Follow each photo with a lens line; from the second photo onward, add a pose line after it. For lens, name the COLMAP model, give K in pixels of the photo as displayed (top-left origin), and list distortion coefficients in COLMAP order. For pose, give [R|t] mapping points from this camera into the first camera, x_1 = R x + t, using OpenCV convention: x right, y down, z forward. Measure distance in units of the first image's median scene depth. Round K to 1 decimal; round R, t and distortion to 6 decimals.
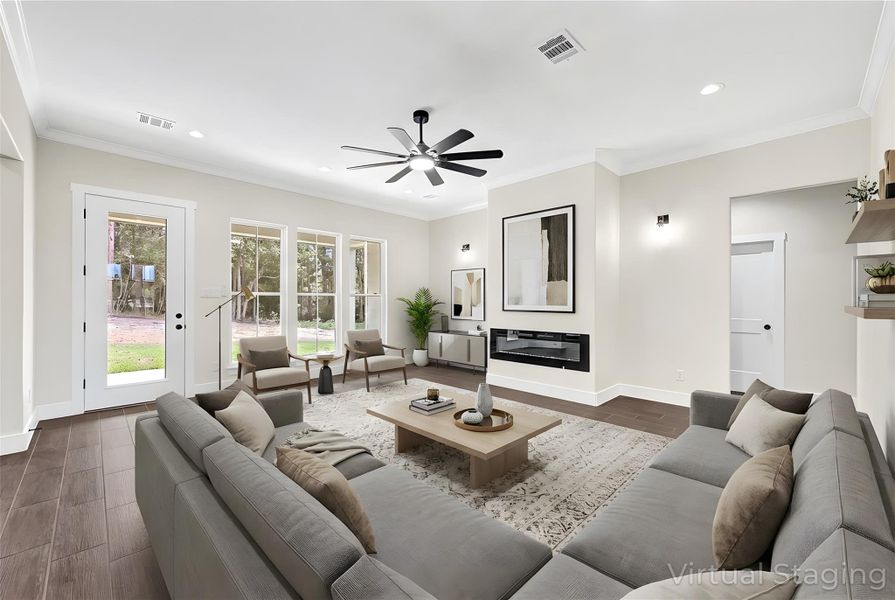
lens RADIAL K [[369.6, 0, 449.7], [0, 369.6, 298.9], [0, 0, 1]] dist [-0.000924, -0.000362]
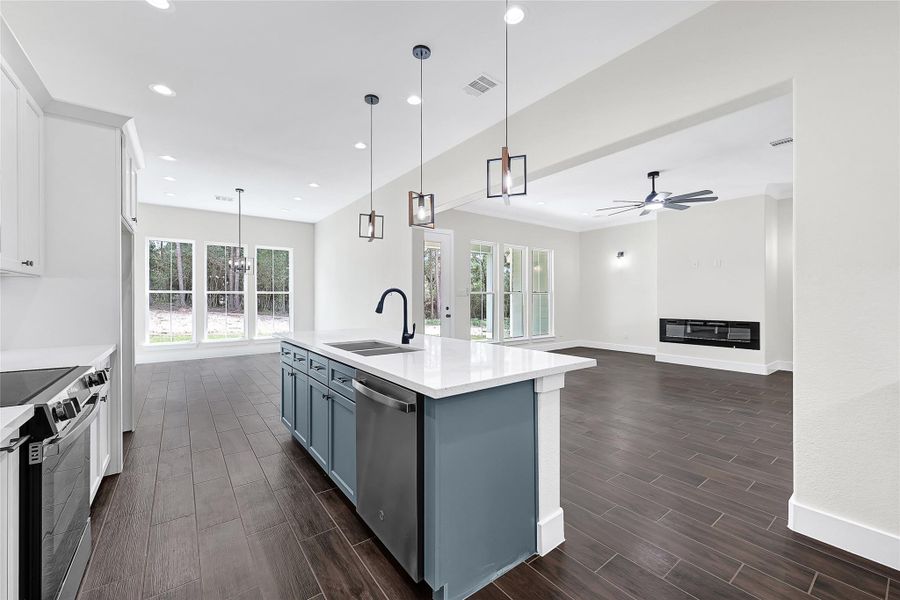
lens RADIAL K [[371.6, 0, 448.2], [0, 371.6, 299.0], [0, 0, 1]] dist [-0.000924, -0.000362]
pose [[0.990623, -0.003046, -0.136593, -0.529430], [0.003797, 0.999979, 0.005237, 0.000898], [0.136574, -0.005707, 0.990613, -0.464576]]
